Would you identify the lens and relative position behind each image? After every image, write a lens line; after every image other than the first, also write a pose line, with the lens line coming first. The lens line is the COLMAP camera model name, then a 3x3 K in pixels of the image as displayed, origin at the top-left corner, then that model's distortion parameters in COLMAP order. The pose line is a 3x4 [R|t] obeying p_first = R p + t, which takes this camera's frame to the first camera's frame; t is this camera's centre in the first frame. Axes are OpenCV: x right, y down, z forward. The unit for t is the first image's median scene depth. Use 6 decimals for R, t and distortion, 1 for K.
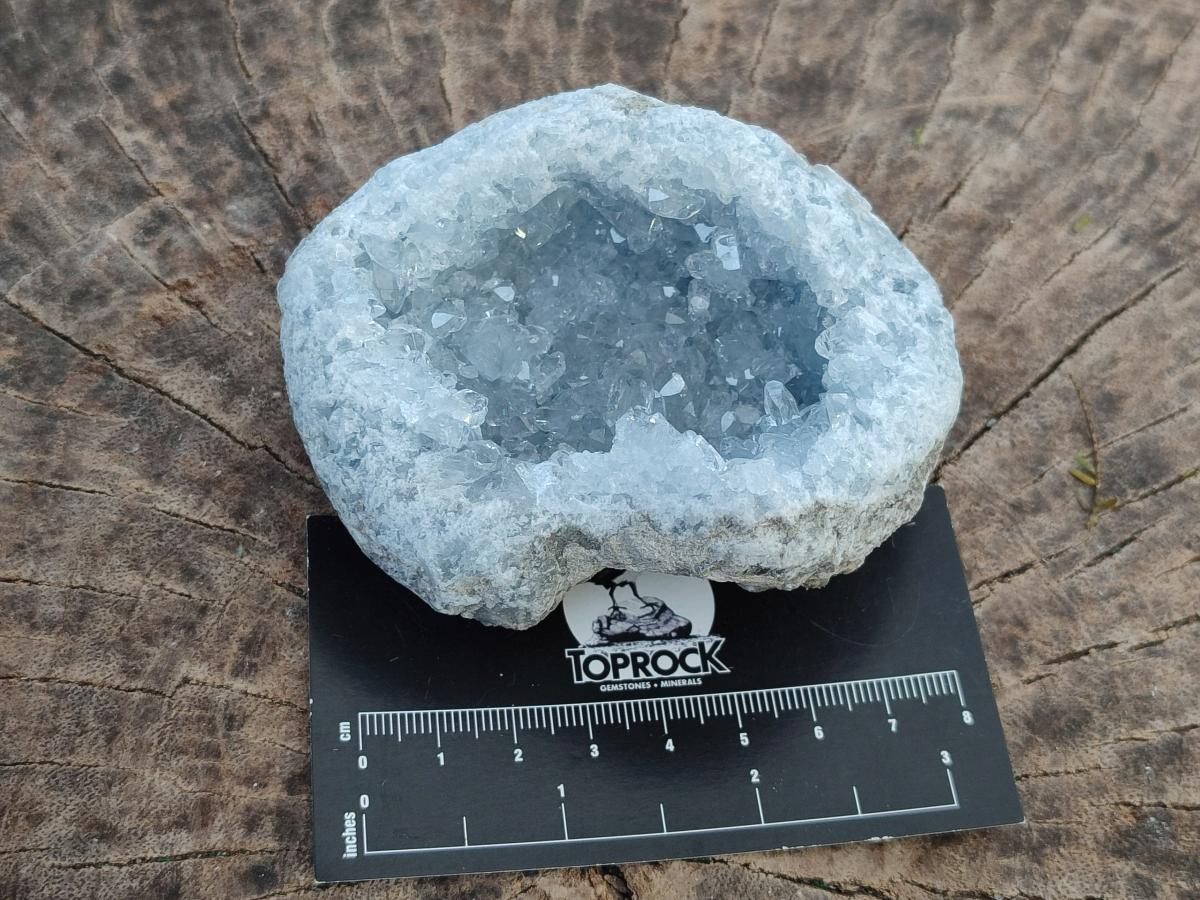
lens RADIAL K [[1744.3, 0, 598.4], [0, 1744.3, 454.9], [0, 0, 1]] dist [0.051381, 0.000000]
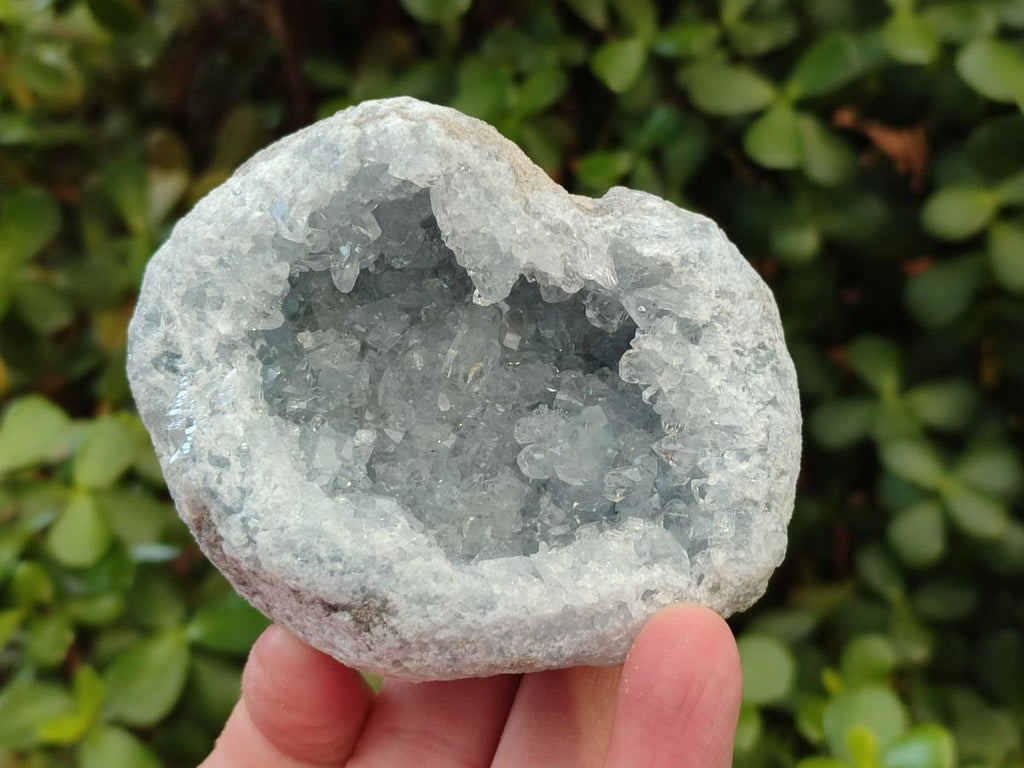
lens RADIAL K [[1488.4, 0, 487.0], [0, 1488.4, 408.2], [0, 0, 1]] dist [0.051381, 0.000000]
pose [[-0.940977, -0.338410, -0.006464, 0.005082], [0.301718, -0.847300, 0.437091, -0.439967], [-0.153393, 0.409342, 0.899394, 0.247876]]
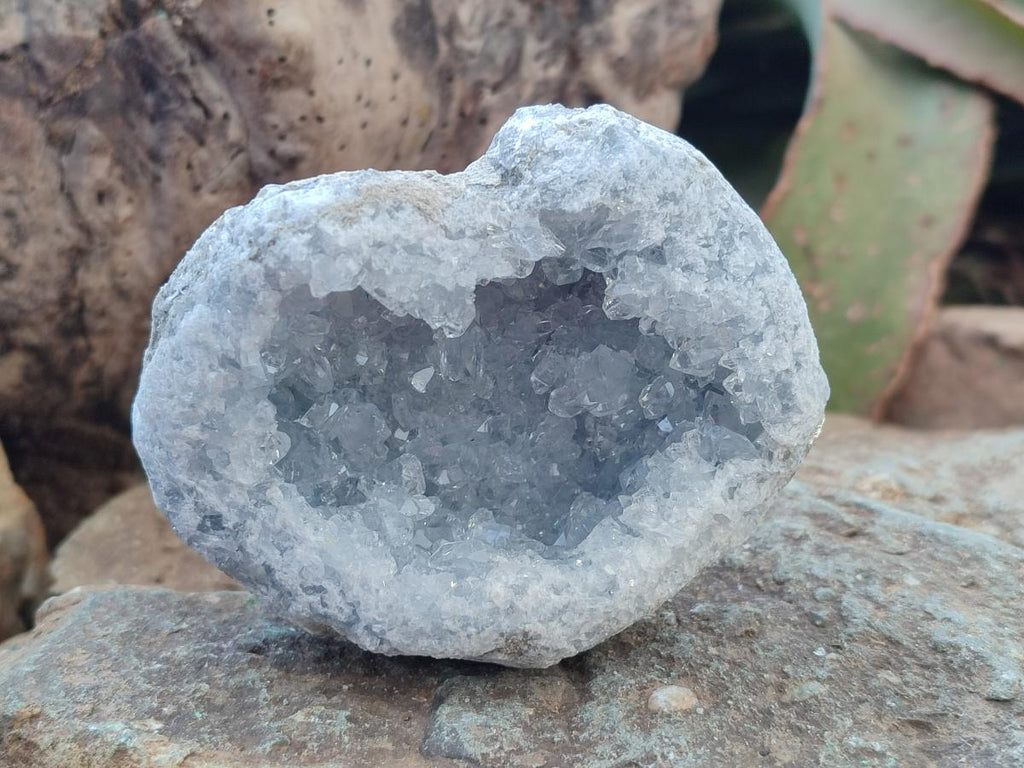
lens RADIAL K [[1488.4, 0, 504.8], [0, 1488.4, 386.1], [0, 0, 1]] dist [0.051381, 0.000000]
pose [[-0.978121, 0.196899, -0.067154, 0.056813], [-0.201940, -0.976203, 0.079046, -0.124620], [-0.049992, 0.090877, 0.994606, 0.156670]]
